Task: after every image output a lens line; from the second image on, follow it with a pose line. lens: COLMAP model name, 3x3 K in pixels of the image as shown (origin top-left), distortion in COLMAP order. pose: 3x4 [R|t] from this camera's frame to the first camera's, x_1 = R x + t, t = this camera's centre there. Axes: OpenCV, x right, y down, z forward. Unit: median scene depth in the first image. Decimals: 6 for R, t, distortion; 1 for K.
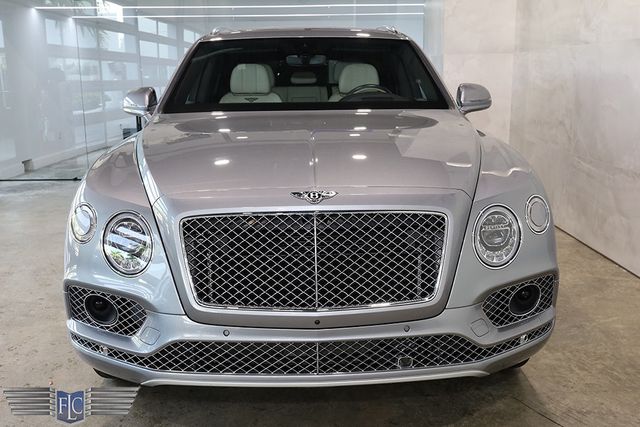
lens RADIAL K [[653.5, 0, 315.8], [0, 653.5, 213.3], [0, 0, 1]] dist [-0.055297, -0.034910]
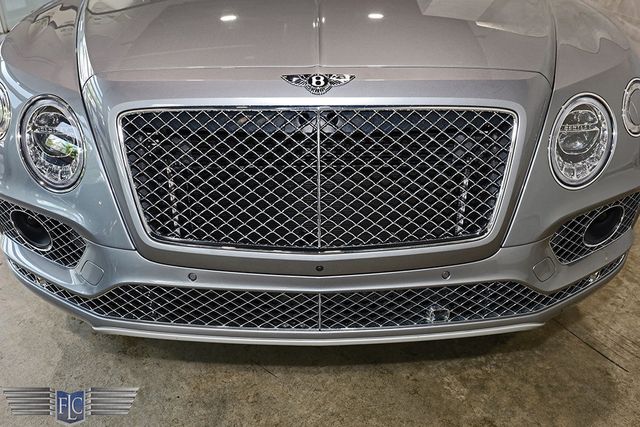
lens RADIAL K [[549.1, 0, 321.5], [0, 549.1, 214.4], [0, 0, 1]] dist [0.003157, 0.003221]
pose [[0.999837, 0.016065, -0.008263, 0.007097], [-0.013321, 0.964560, 0.263528, -0.038631], [0.012203, -0.263375, 0.964616, 0.392087]]
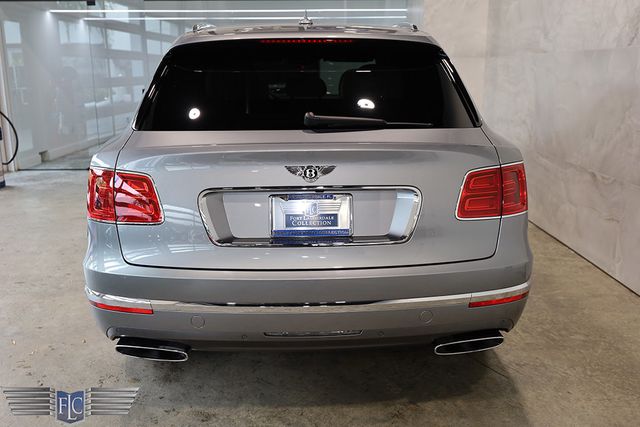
lens RADIAL K [[678.2, 0, 323.2], [0, 678.2, 211.3], [0, 0, 1]] dist [0.037818, 0.000000]
pose [[0.999884, 0.003750, 0.014796, 0.020468], [-0.004004, 0.999844, 0.017197, -0.004524], [-0.014729, -0.017254, 0.999743, -0.327255]]
